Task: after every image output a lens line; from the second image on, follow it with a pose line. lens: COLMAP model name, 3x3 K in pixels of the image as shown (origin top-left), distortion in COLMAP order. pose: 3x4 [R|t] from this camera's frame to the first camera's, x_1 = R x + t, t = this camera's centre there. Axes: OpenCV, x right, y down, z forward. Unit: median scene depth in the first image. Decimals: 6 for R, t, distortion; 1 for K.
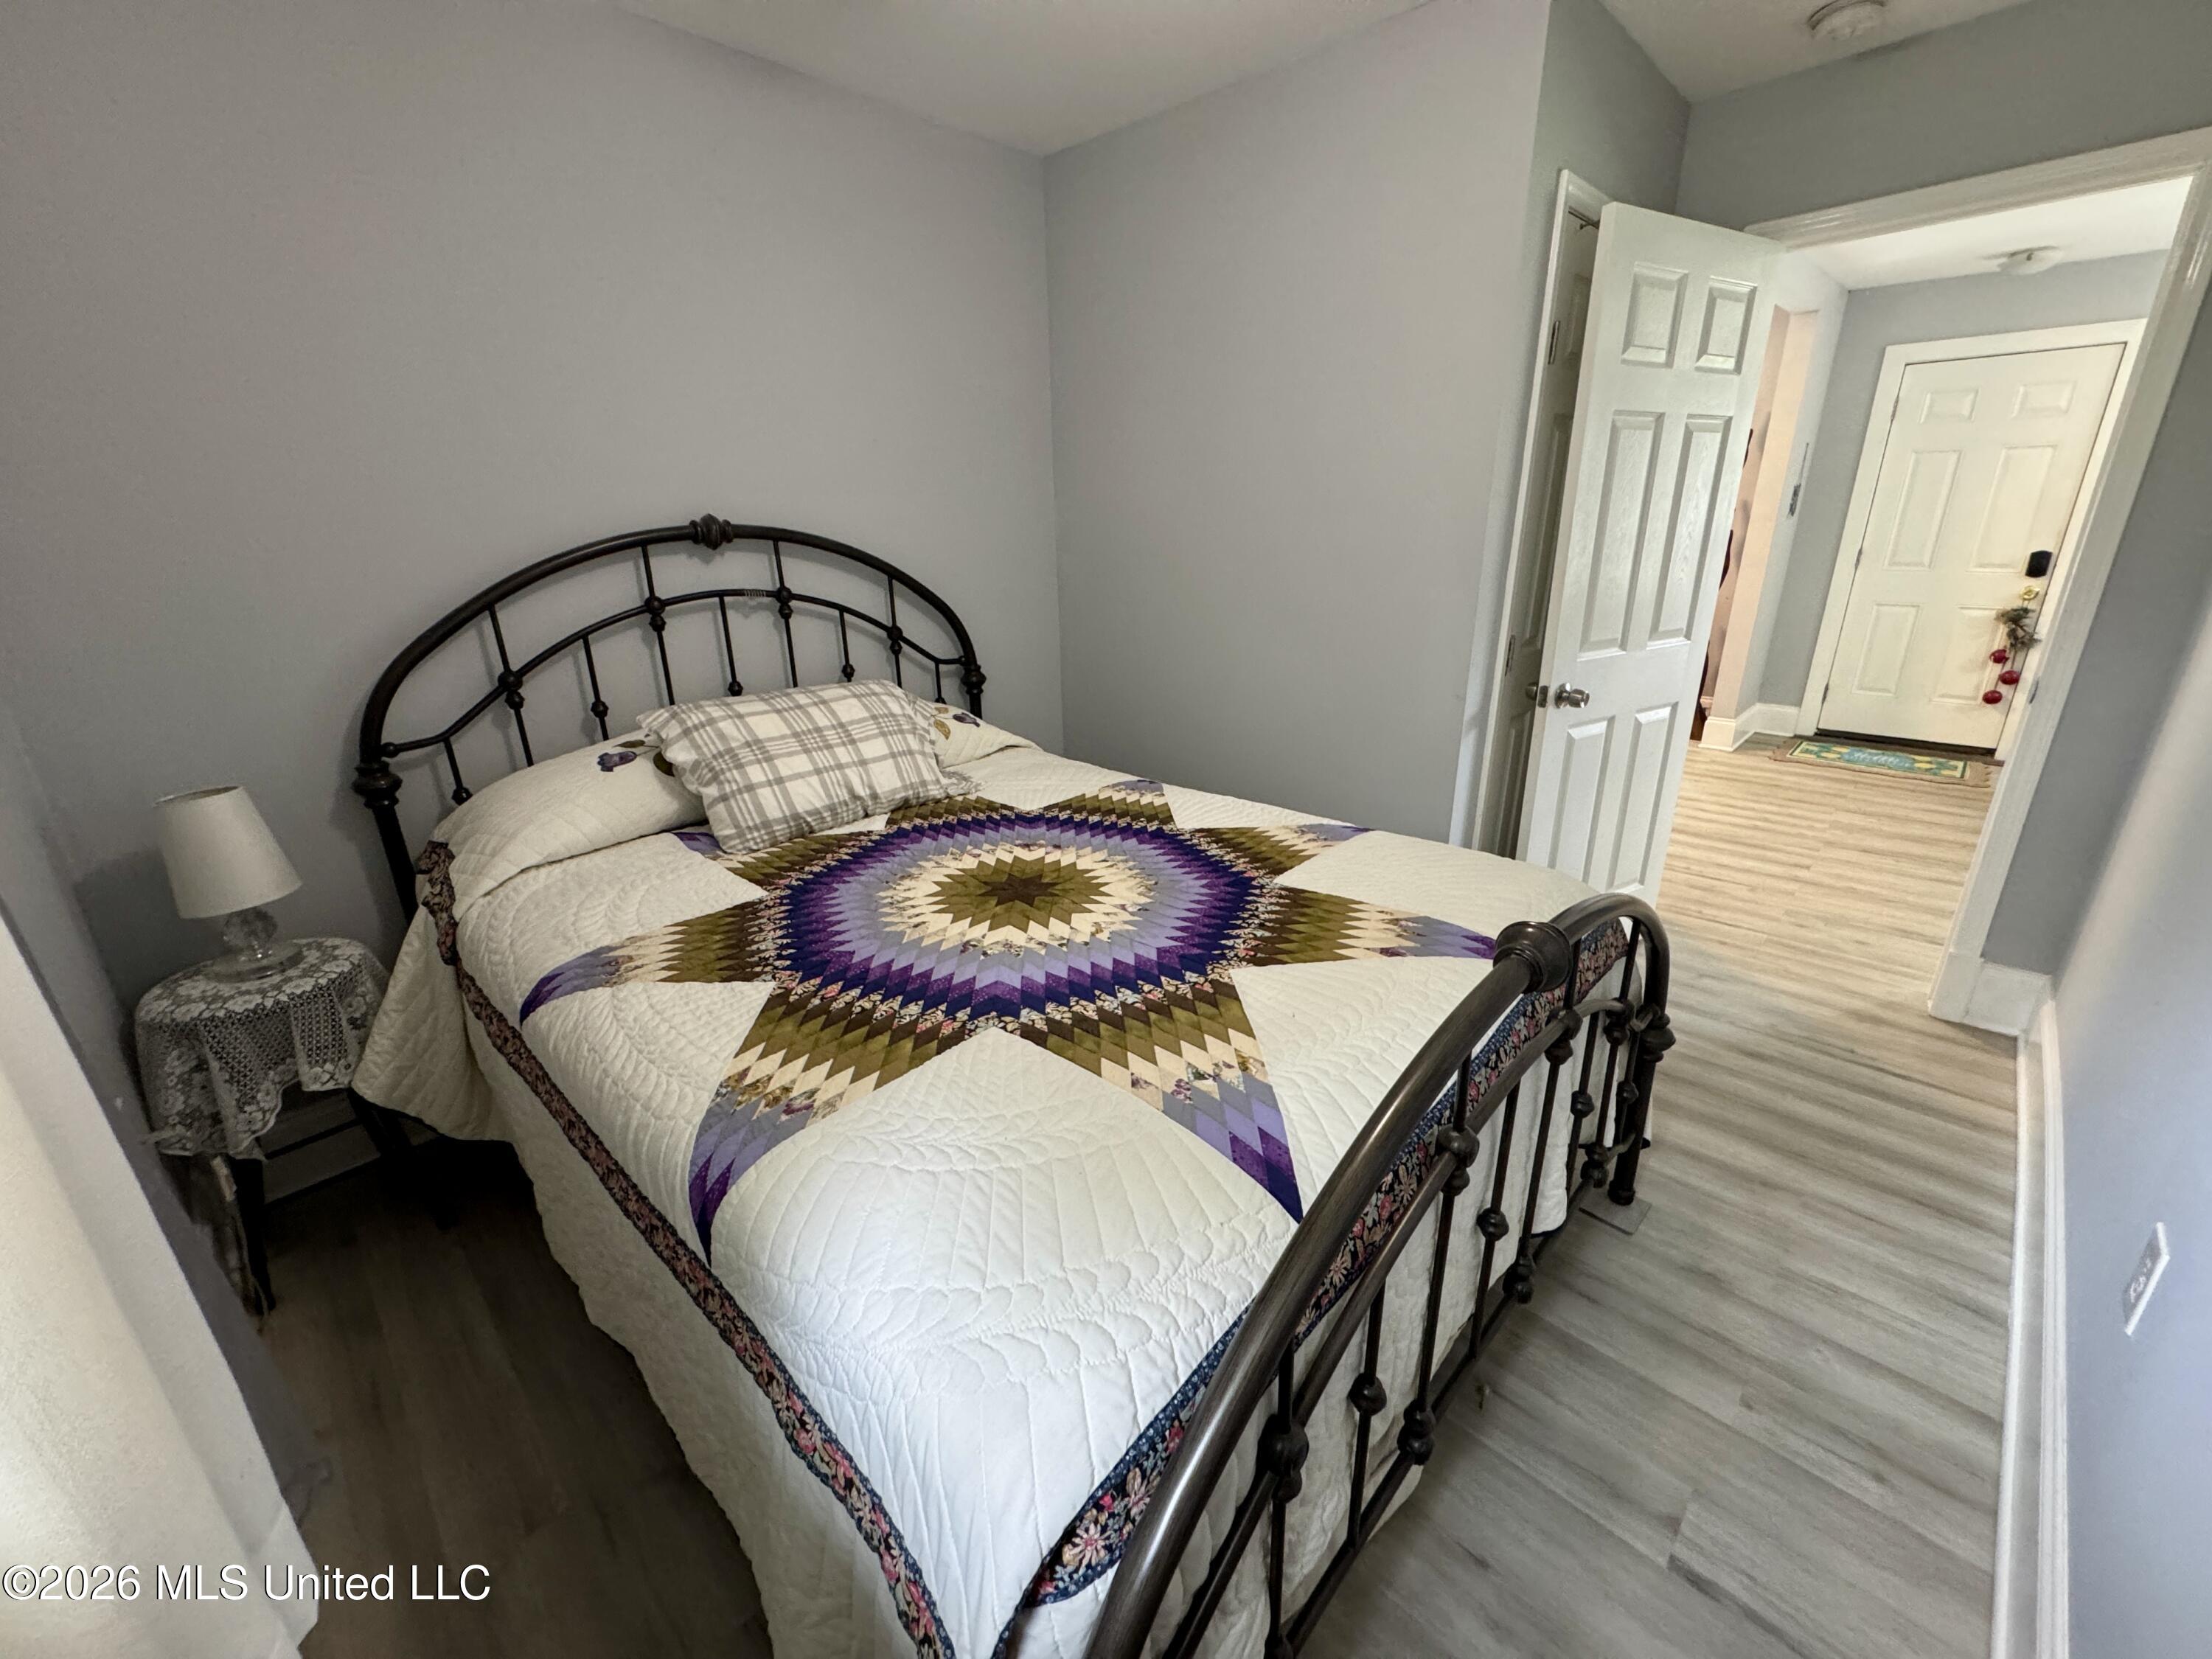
lens RADIAL K [[885.7, 0, 1106.0], [0, 885.7, 829.5], [0, 0, 1]] dist [-0.003199, 0.000451]
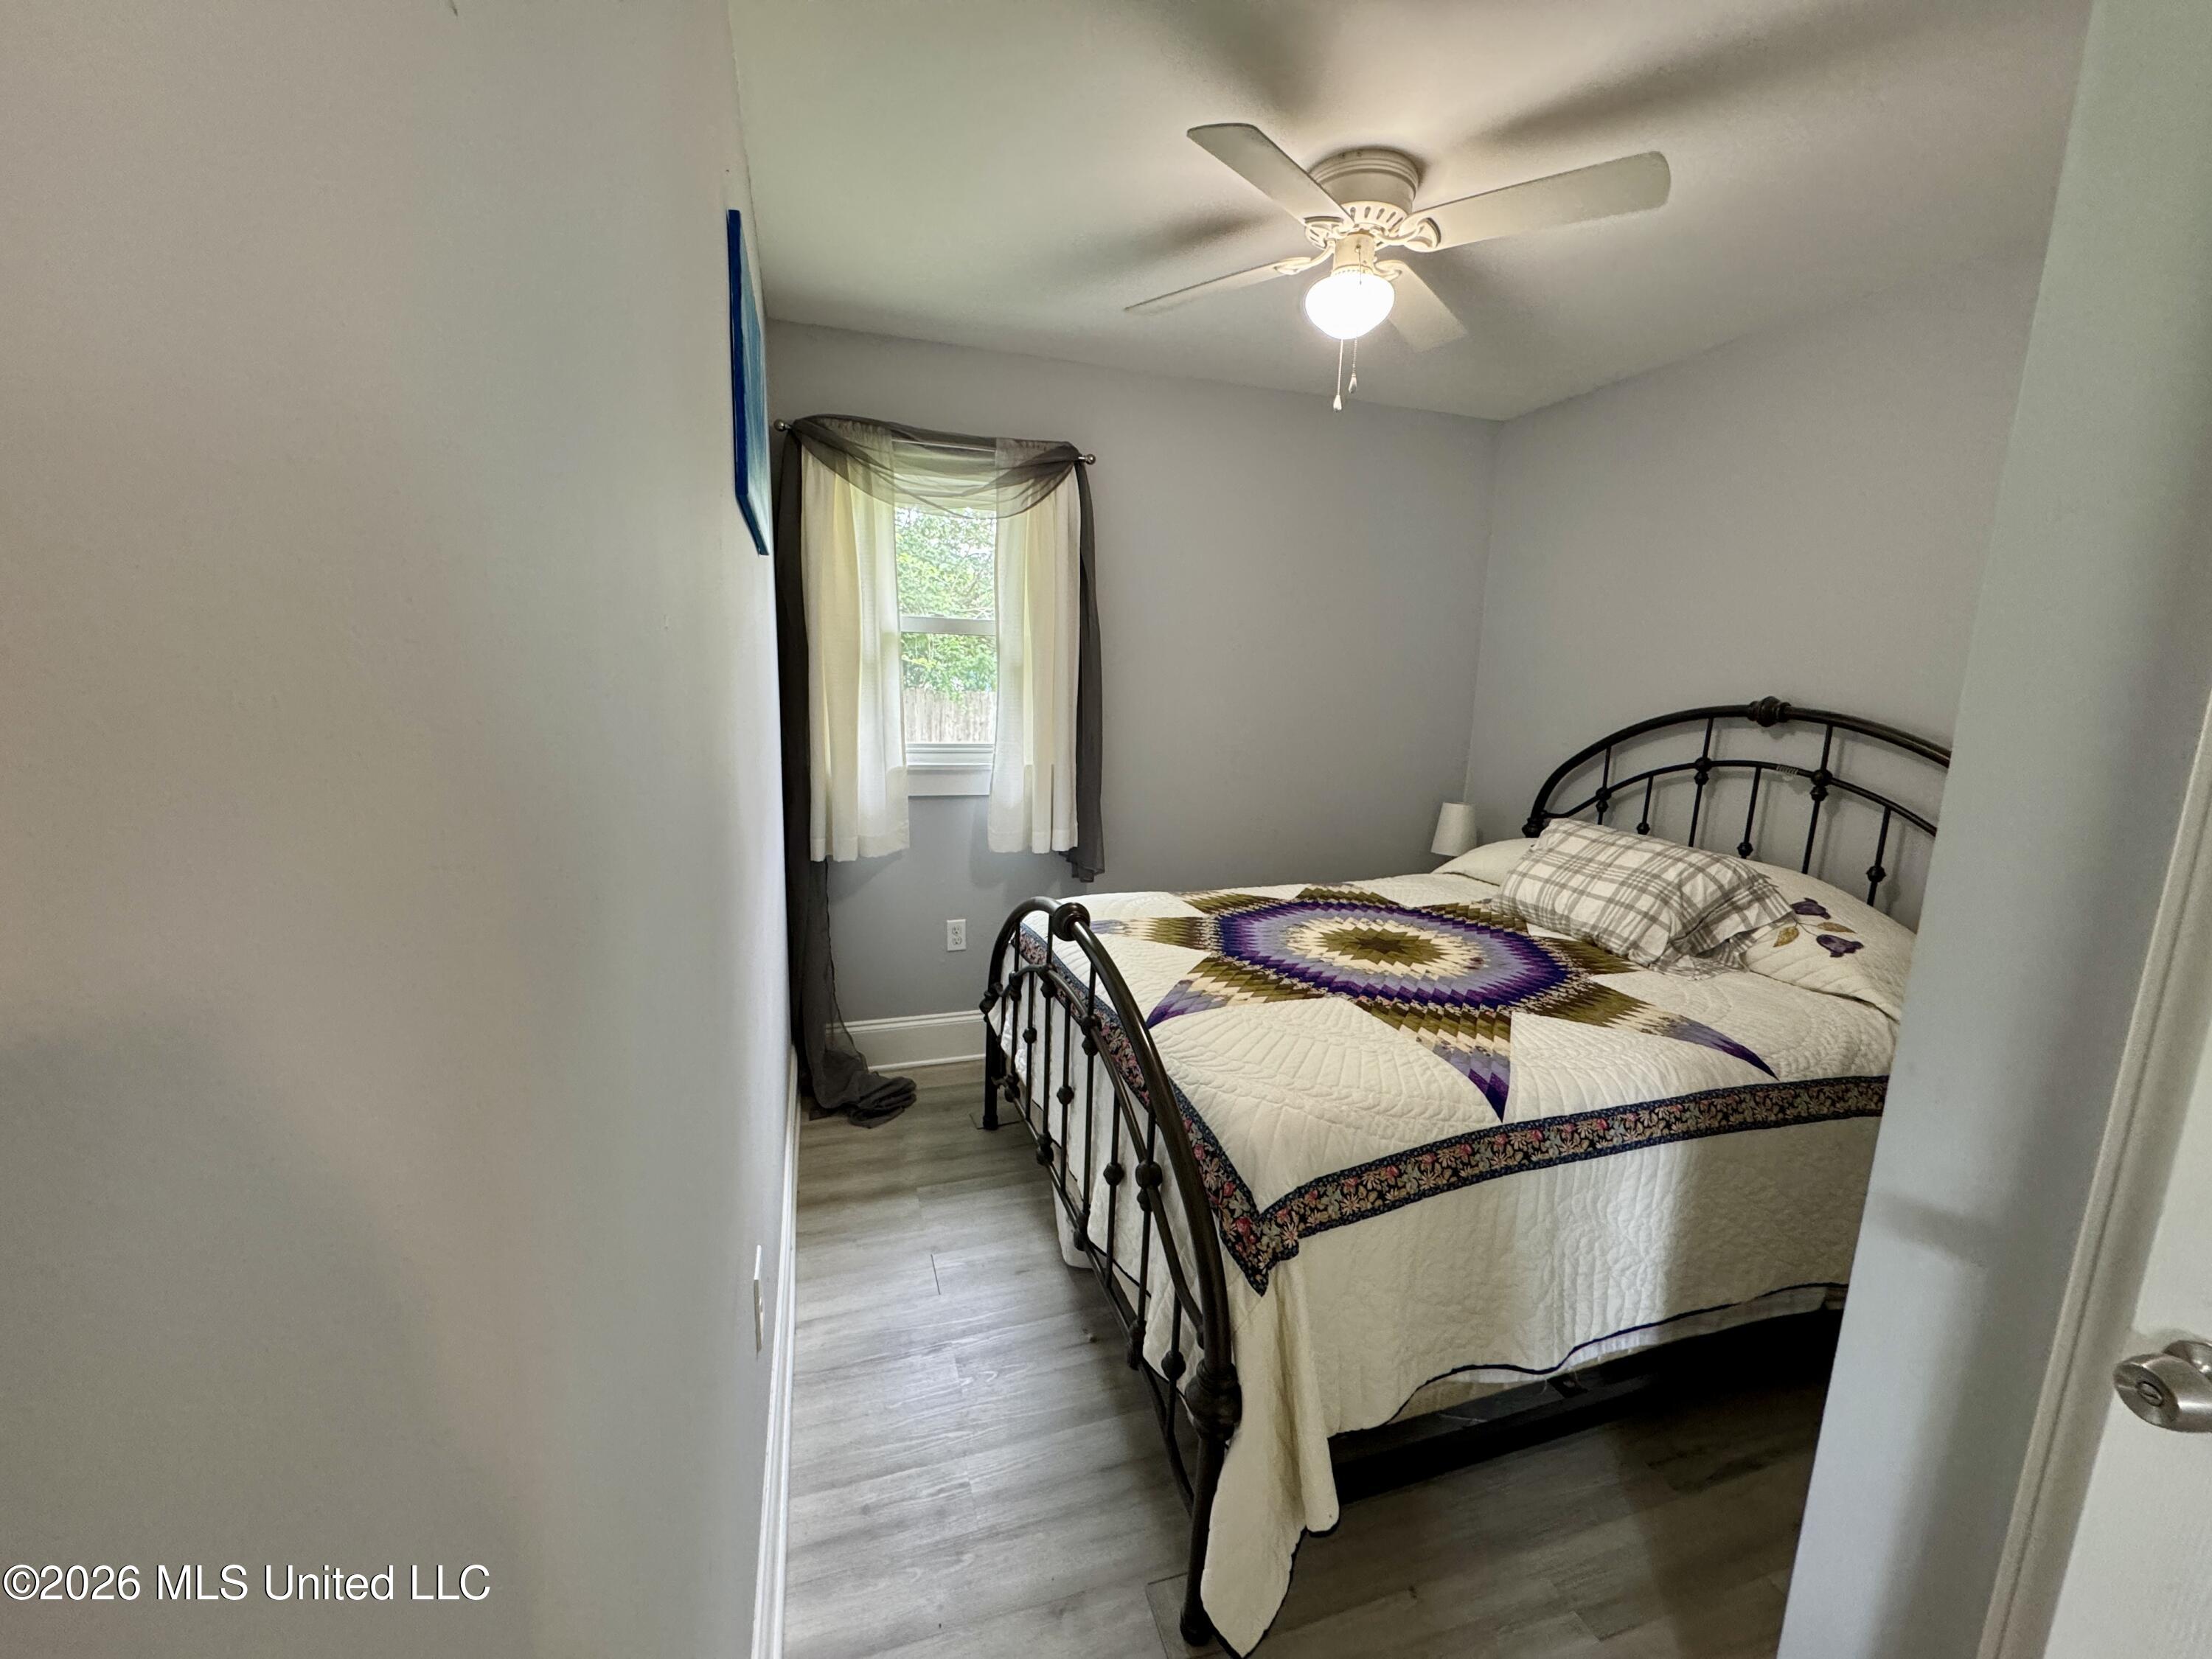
lens RADIAL K [[866.5, 0, 1106.0], [0, 866.5, 829.5], [0, 0, 1]] dist [-0.000052, 0.000182]
pose [[-0.458191, 0.162435, -0.873886, 1.087255], [-0.318454, 0.887895, 0.332009, -0.352727], [0.829848, 0.430415, -0.355098, 0.886063]]
